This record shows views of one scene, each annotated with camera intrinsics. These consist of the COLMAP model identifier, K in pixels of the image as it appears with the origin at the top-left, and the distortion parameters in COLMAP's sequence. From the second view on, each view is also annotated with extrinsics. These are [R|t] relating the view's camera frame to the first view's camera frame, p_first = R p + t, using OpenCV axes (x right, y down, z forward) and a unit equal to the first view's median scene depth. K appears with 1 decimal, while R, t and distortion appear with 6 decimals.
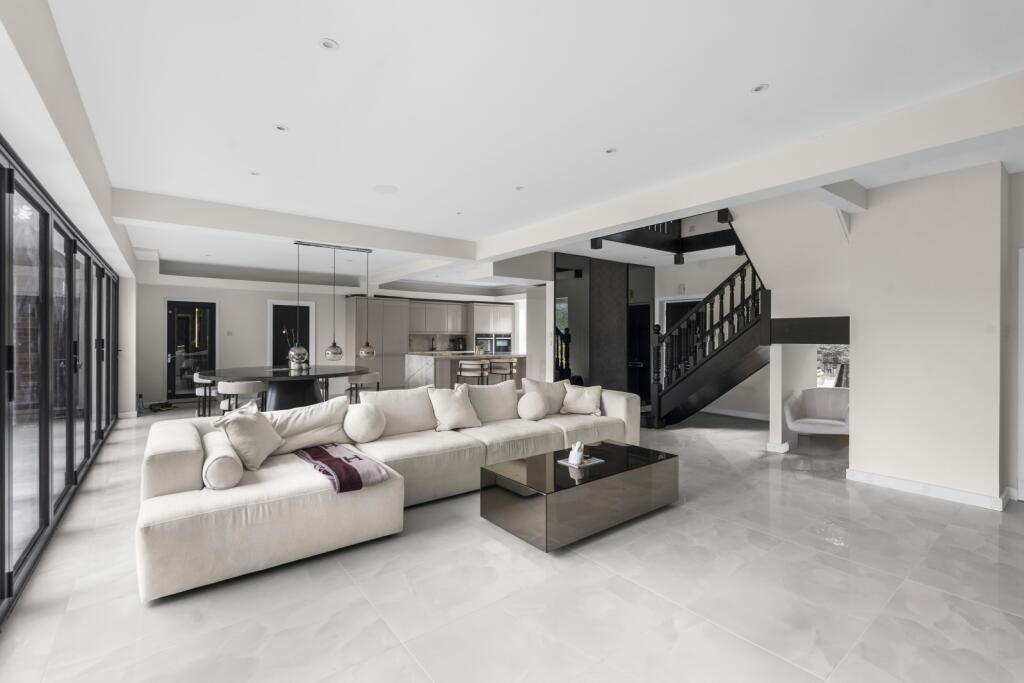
lens RADIAL K [[453.8, 0, 509.0], [0, 453.8, 334.9], [0, 0, 1]] dist [-0.000193, 0.000749]
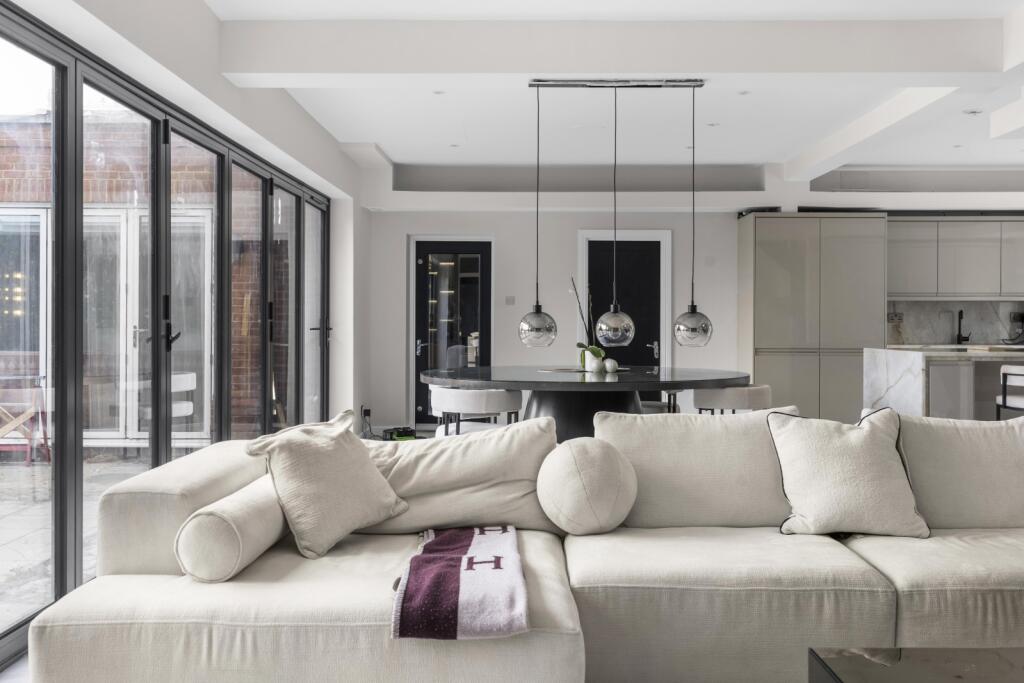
lens RADIAL K [[1019.6, 0, 511.7], [0, 1019.6, 316.4], [0, 0, 1]] dist [0.001779, 0.000000]
pose [[0.790314, -0.003924, -0.612690, 0.138269], [0.001072, 0.999987, -0.005021, 0.034645], [0.612701, 0.003311, 0.790307, 0.178428]]
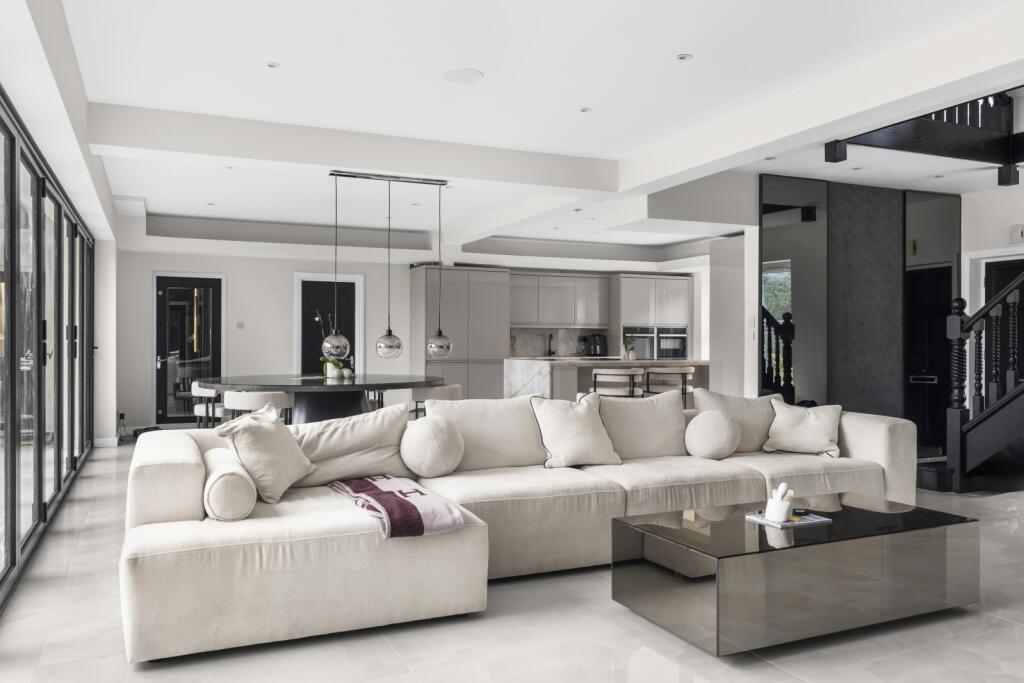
lens RADIAL K [[793.1, 0, 510.1], [0, 793.1, 341.8], [0, 0, 1]] dist [0.004706, 0.005449]
pose [[0.974672, -0.001074, -0.223635, 0.026174], [0.001283, 0.999999, 0.000788, 0.034534], [0.223633, -0.001055, 0.974673, -0.038510]]
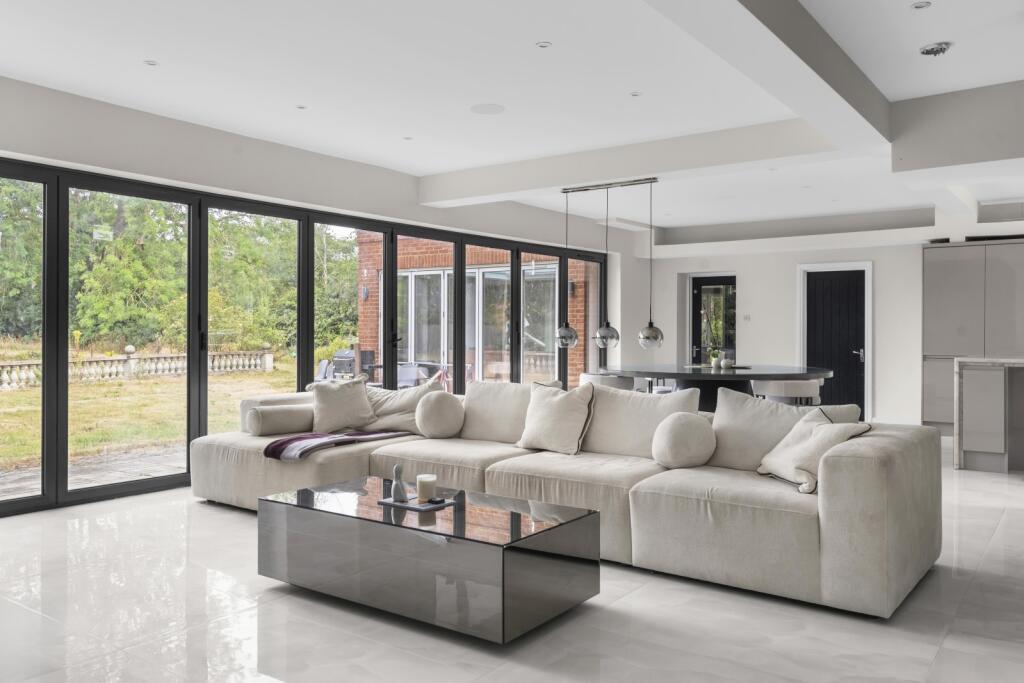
lens RADIAL K [[793.1, 0, 519.7], [0, 793.1, 336.1], [0, 0, 1]] dist [0.004706, 0.005449]
pose [[0.282375, 0.002939, -0.959299, 0.785293], [-0.000580, 0.999996, 0.002893, 0.036712], [0.959304, -0.000260, 0.282376, 0.546352]]
